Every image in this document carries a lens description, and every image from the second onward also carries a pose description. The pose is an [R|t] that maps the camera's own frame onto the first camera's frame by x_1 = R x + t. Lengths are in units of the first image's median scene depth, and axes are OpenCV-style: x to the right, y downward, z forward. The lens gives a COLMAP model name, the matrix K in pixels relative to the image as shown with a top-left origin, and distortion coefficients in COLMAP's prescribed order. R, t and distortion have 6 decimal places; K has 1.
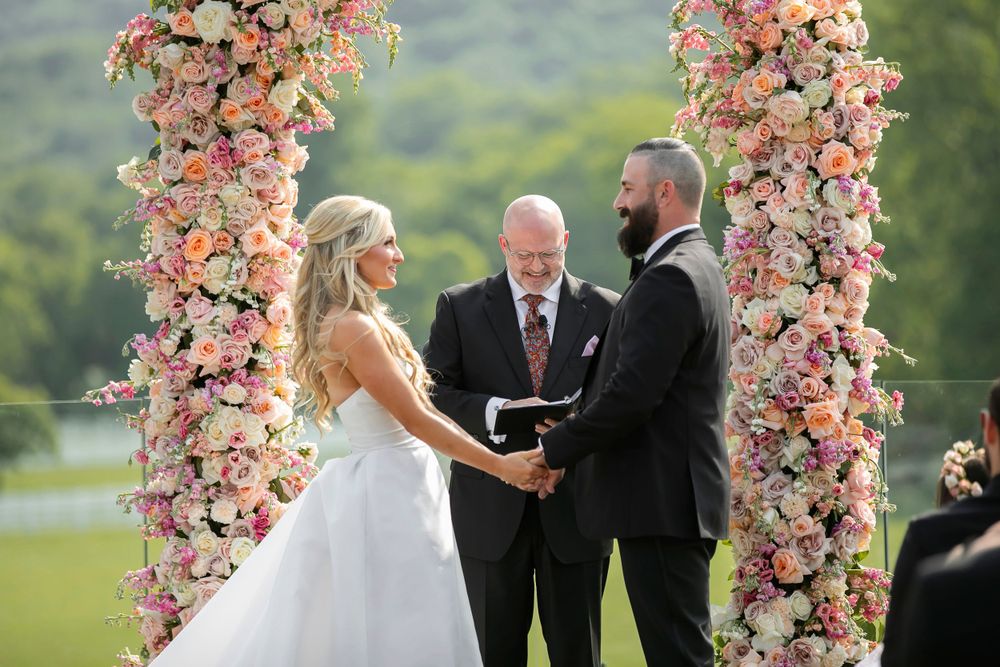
lens RADIAL K [[6741.1, 0, 490.5], [0, 6741.1, 308.2], [0, 0, 1]] dist [2.237225, 0.000000]
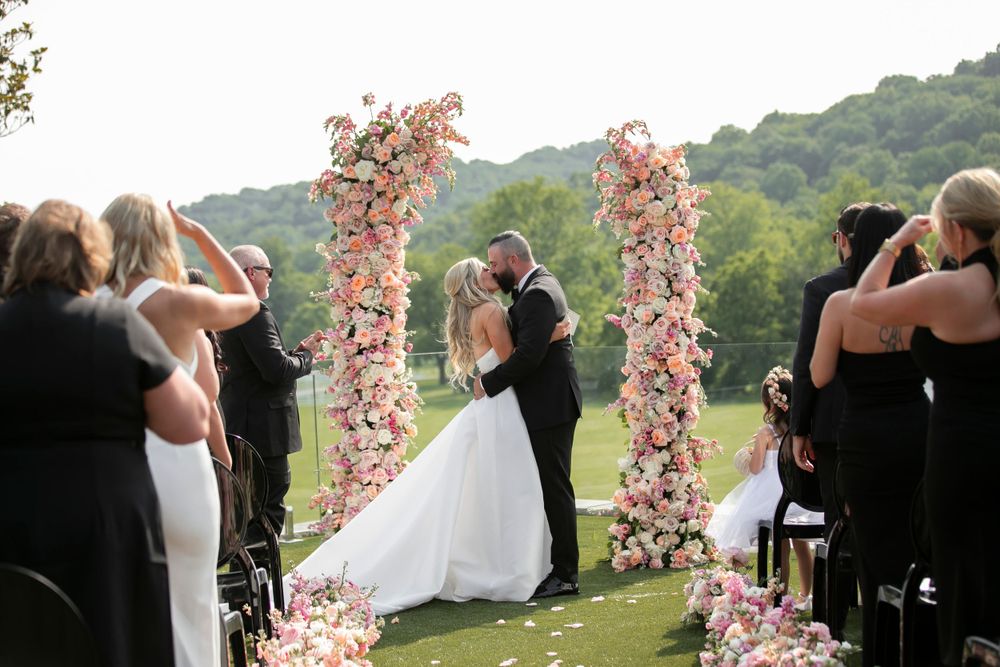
lens RADIAL K [[2320.8, 0, 496.3], [0, 2320.8, 341.1], [0, 0, 1]] dist [-0.365126, 0.000000]
pose [[0.996110, -0.018919, 0.086060, -0.061687], [0.018508, 0.999813, 0.005580, 0.004730], [-0.086149, -0.003966, 0.996274, 0.319729]]
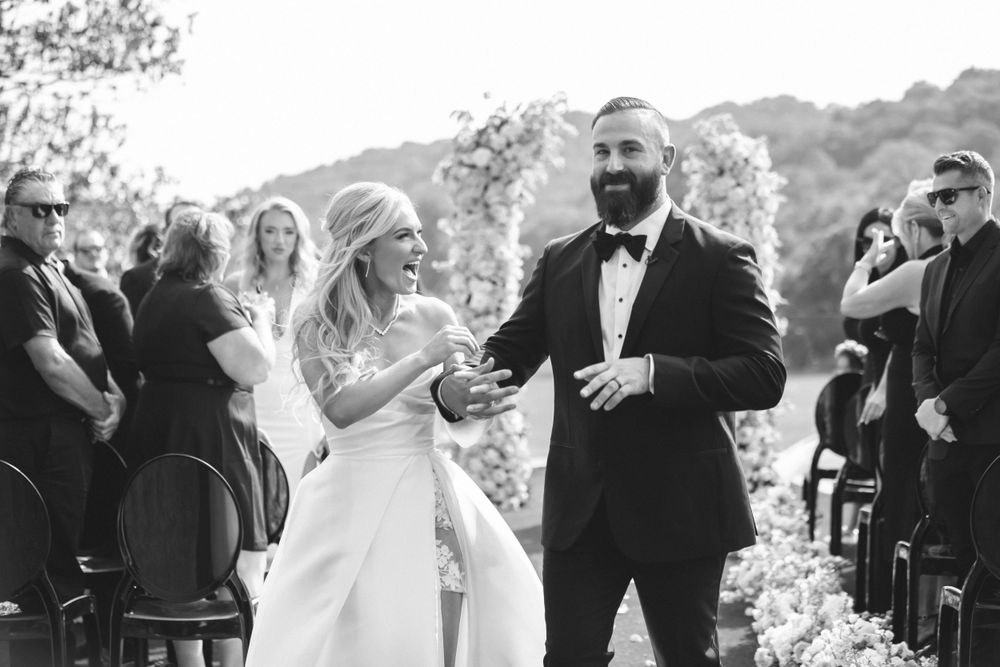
lens RADIAL K [[2569.1, 0, 503.0], [0, 2569.1, 330.7], [0, 0, 1]] dist [-0.194735, 0.000000]
pose [[0.999911, -0.002462, 0.013127, -0.045352], [0.002269, 0.999889, 0.014694, 0.003118], [-0.013162, -0.014663, 0.999806, 0.139230]]
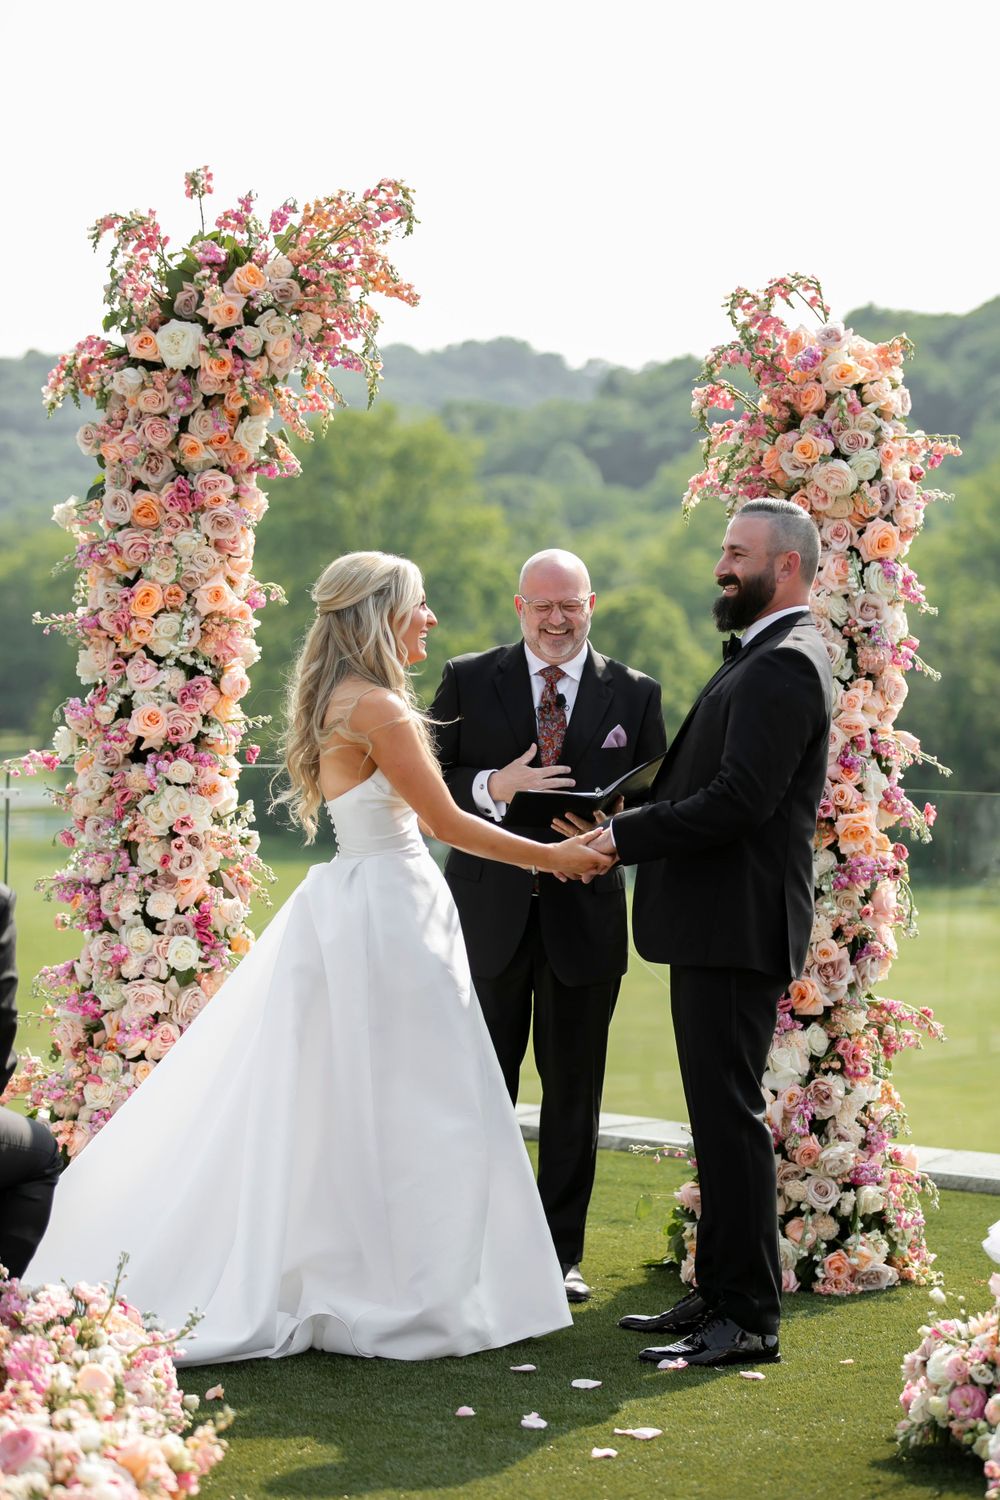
lens RADIAL K [[4595.2, 0, 521.3], [0, 4595.2, 776.4], [0, 0, 1]] dist [-0.158589, 0.000000]
pose [[0.987802, 0.046675, 0.148556, -0.082284], [-0.049120, 0.998711, 0.012826, 0.003521], [-0.147766, -0.019967, 0.988821, 0.409080]]
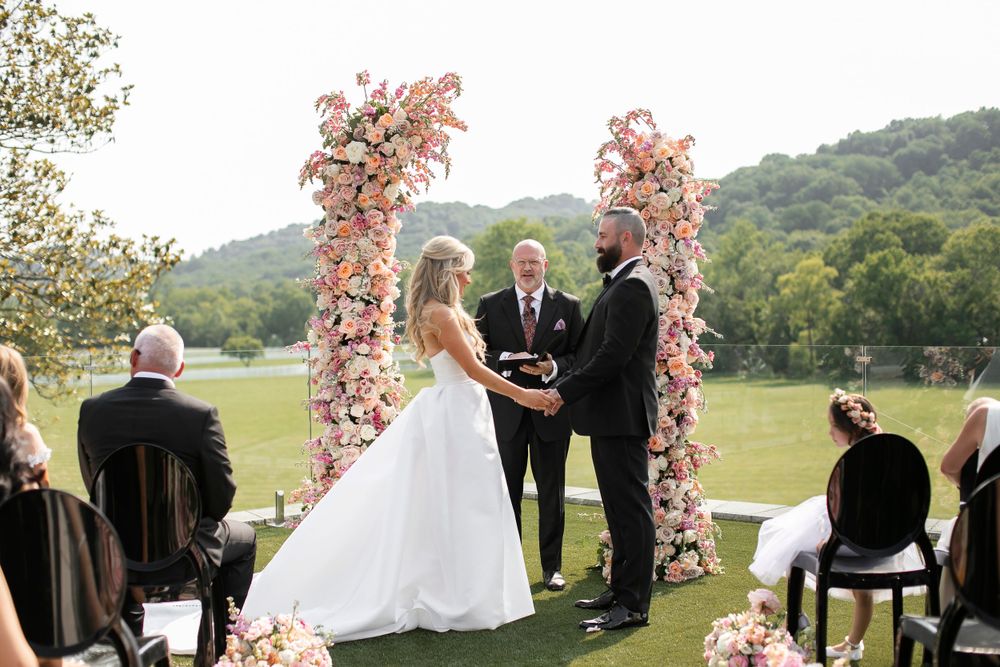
lens RADIAL K [[1498.2, 0, 498.6], [0, 1498.2, 331.4], [0, 0, 1]] dist [-0.217502, 0.000000]
pose [[0.995620, 0.011434, 0.092791, -0.039089], [-0.012026, 0.999911, 0.005824, 0.004890], [-0.092716, -0.006914, 0.995669, 0.580932]]
